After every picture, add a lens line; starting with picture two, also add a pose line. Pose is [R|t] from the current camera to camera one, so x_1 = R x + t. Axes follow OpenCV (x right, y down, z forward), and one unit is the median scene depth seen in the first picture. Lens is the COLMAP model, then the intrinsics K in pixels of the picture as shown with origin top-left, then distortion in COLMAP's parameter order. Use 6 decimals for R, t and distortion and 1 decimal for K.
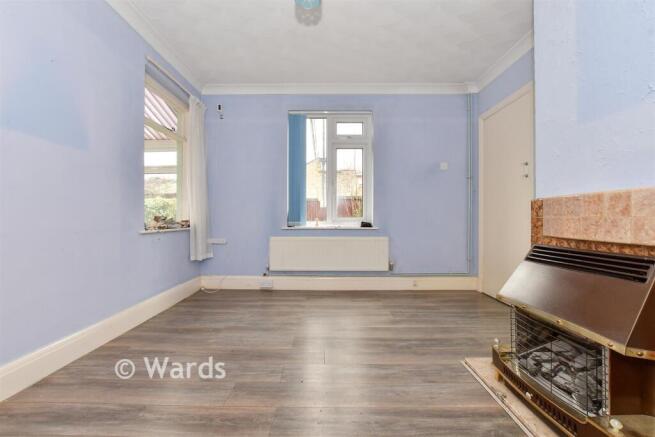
lens RADIAL K [[286.3, 0, 327.5], [0, 286.3, 217.5], [0, 0, 1]] dist [-0.000271, 0.000001]
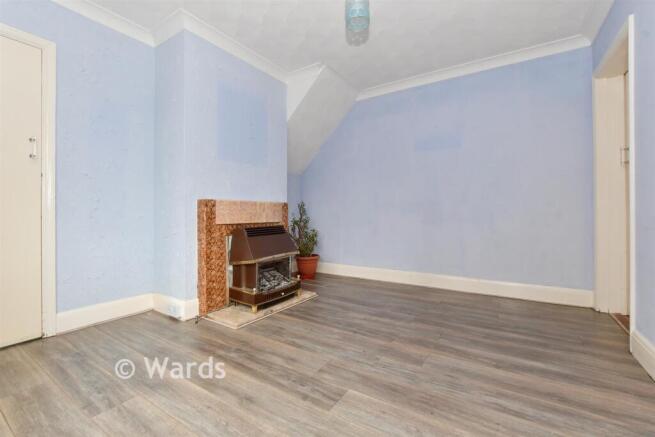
lens RADIAL K [[286.3, 0, 328.0], [0, 286.3, 215.7], [0, 0, 1]] dist [-0.000271, 0.000001]
pose [[-0.838728, -0.004801, 0.544530, -0.703957], [-0.001392, 0.999977, 0.006673, 0.010335], [-0.544549, 0.004838, -0.838715, 2.415300]]
